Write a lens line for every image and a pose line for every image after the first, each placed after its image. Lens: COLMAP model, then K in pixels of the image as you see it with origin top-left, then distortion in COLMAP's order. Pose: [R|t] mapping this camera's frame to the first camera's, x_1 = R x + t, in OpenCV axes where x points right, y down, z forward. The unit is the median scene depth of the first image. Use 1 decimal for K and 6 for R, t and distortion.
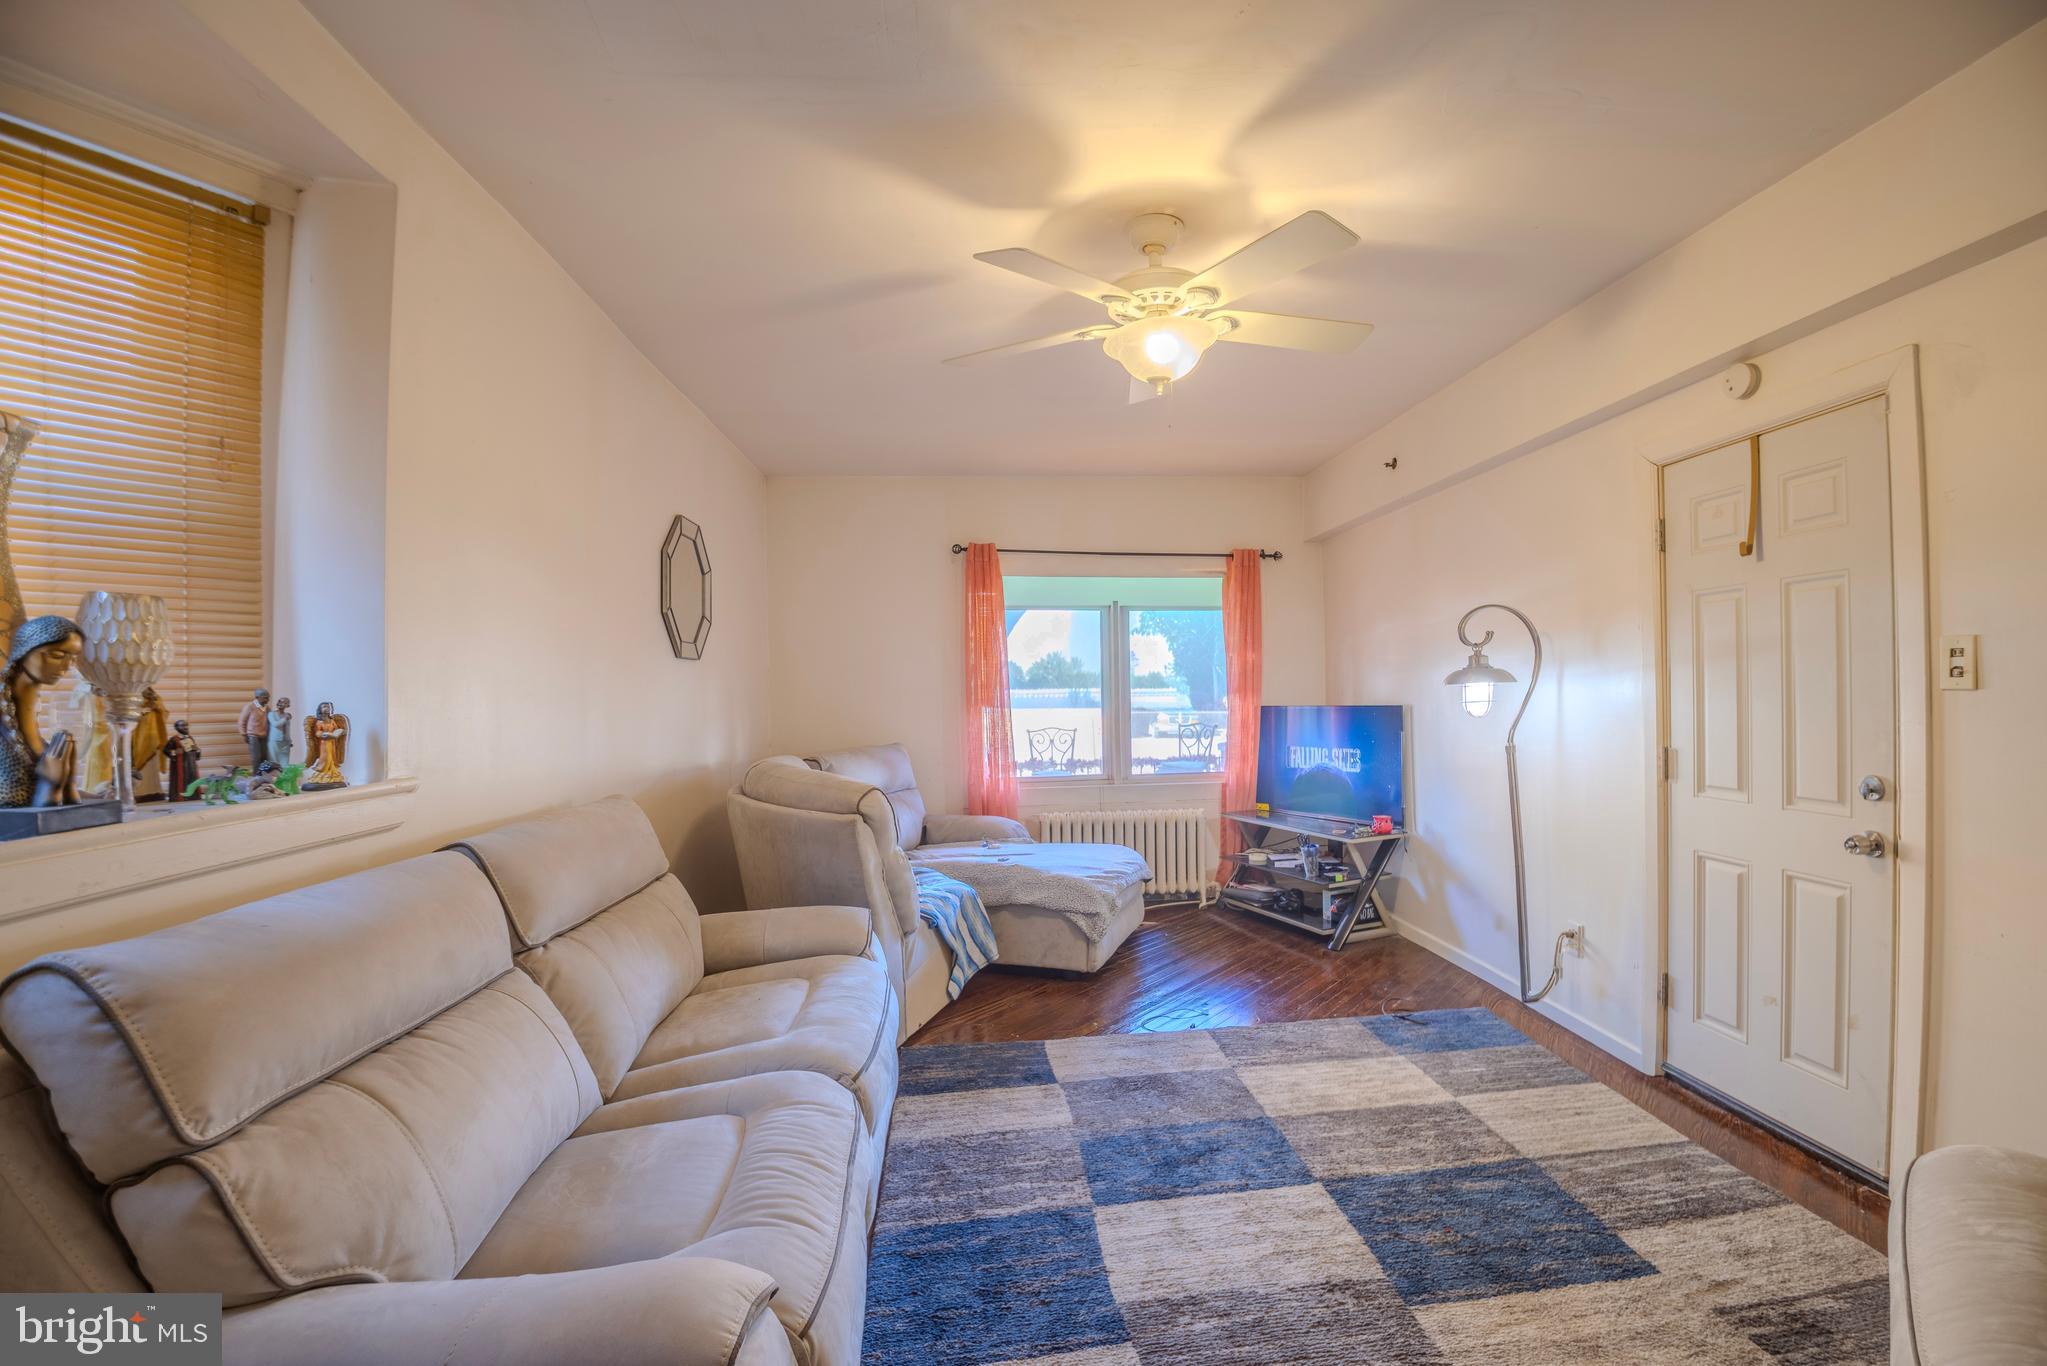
lens RADIAL K [[870.6, 0, 1058.0], [0, 870.6, 689.8], [0, 0, 1]] dist [-0.035710, -0.004489]
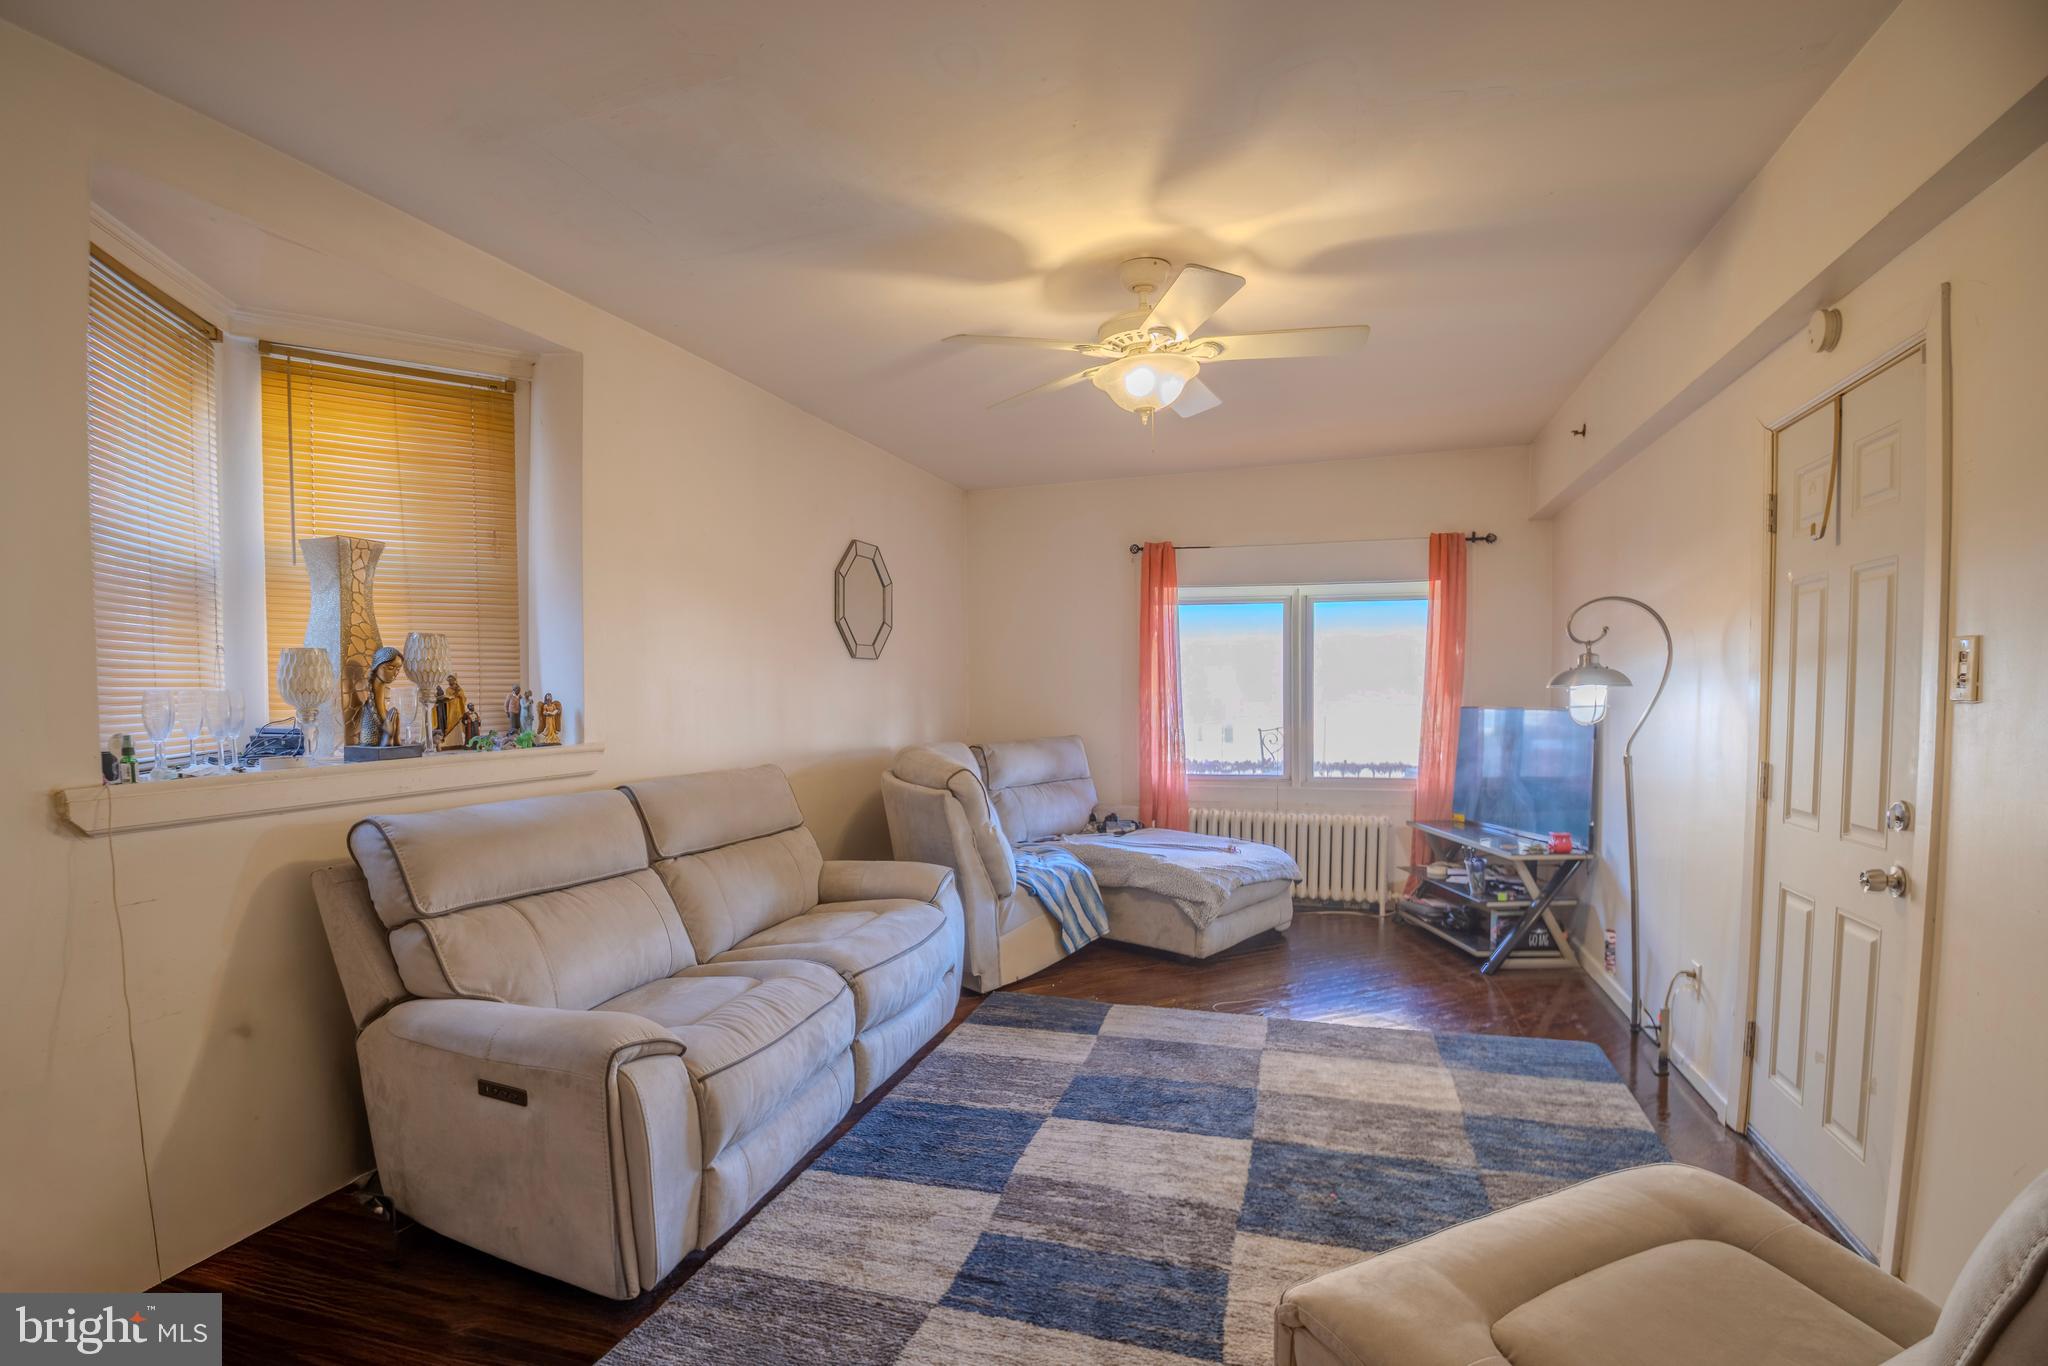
lens RADIAL K [[950.6, 0, 1022.9], [0, 950.6, 729.0], [0, 0, 1]] dist [-0.033433, -0.007171]
pose [[0.911817, 0.027082, -0.409703, 0.455353], [-0.007368, 0.998741, 0.049622, -0.008341], [0.410531, -0.042228, 0.910868, -0.174283]]
